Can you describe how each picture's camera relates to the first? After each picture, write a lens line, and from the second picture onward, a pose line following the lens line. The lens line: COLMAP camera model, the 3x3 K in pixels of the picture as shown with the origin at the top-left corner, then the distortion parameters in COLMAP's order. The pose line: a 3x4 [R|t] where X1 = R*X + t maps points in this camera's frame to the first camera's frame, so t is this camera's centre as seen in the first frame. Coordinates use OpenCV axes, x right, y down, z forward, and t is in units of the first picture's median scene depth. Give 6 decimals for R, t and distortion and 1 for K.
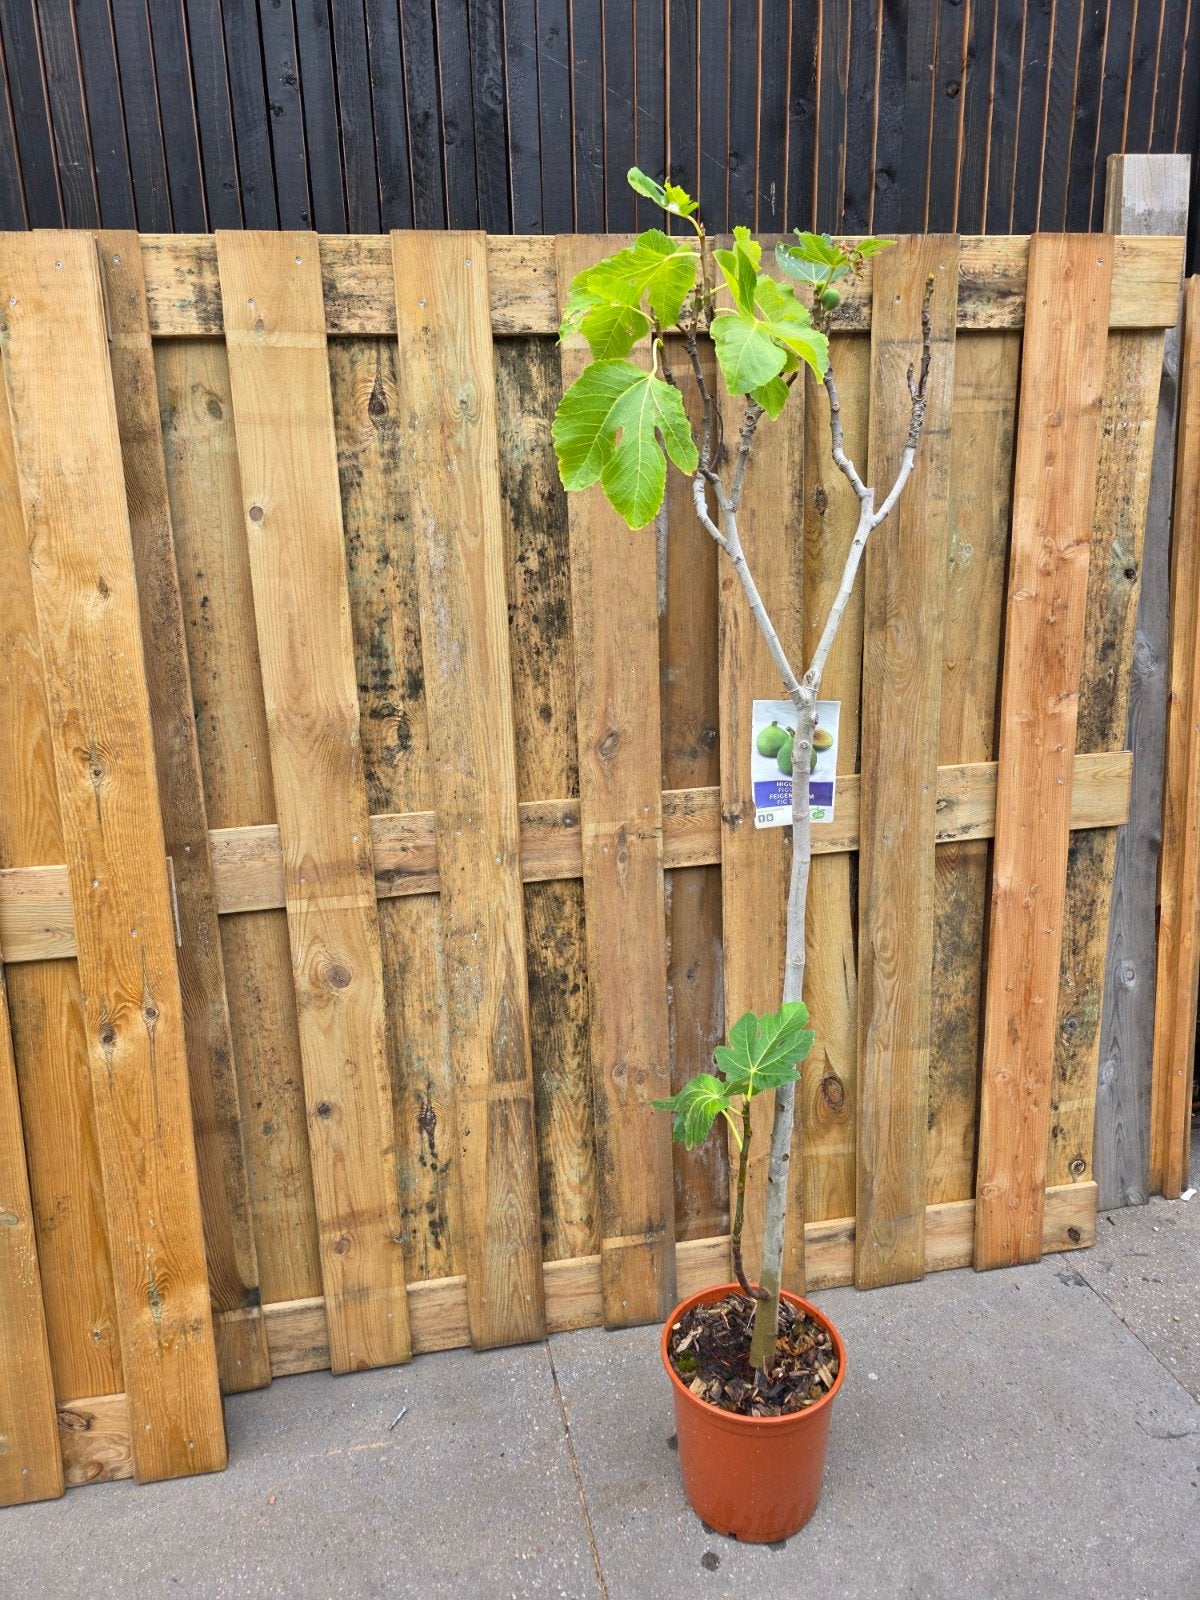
lens RADIAL K [[1070.4, 0, 567.8], [0, 1070.4, 795.6], [0, 0, 1]] dist [0.057670, -0.055773]
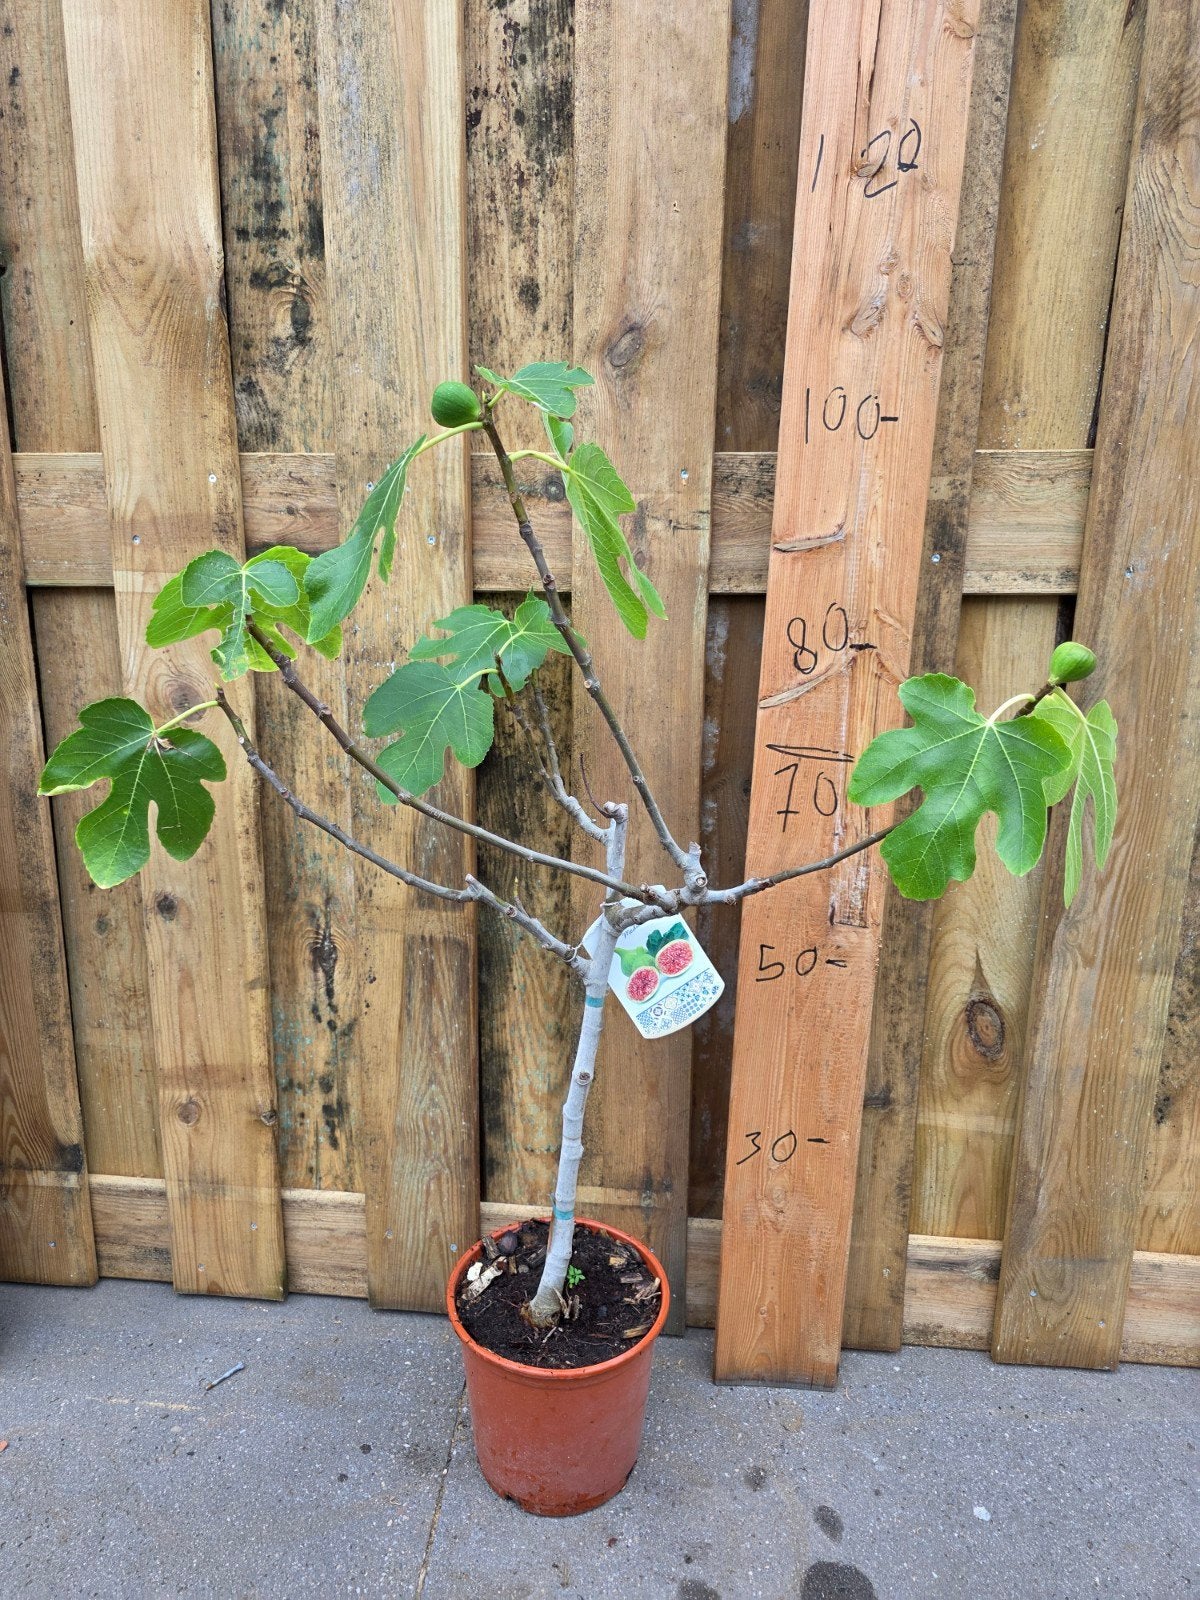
lens RADIAL K [[1070.4, 0, 567.8], [0, 1070.4, 795.6], [0, 0, 1]] dist [0.057670, -0.055773]
pose [[0.960834, 0.116614, -0.251394, 0.172839], [-0.111856, 0.993170, 0.033184, 0.166870], [0.253546, -0.003764, 0.967316, 0.396361]]
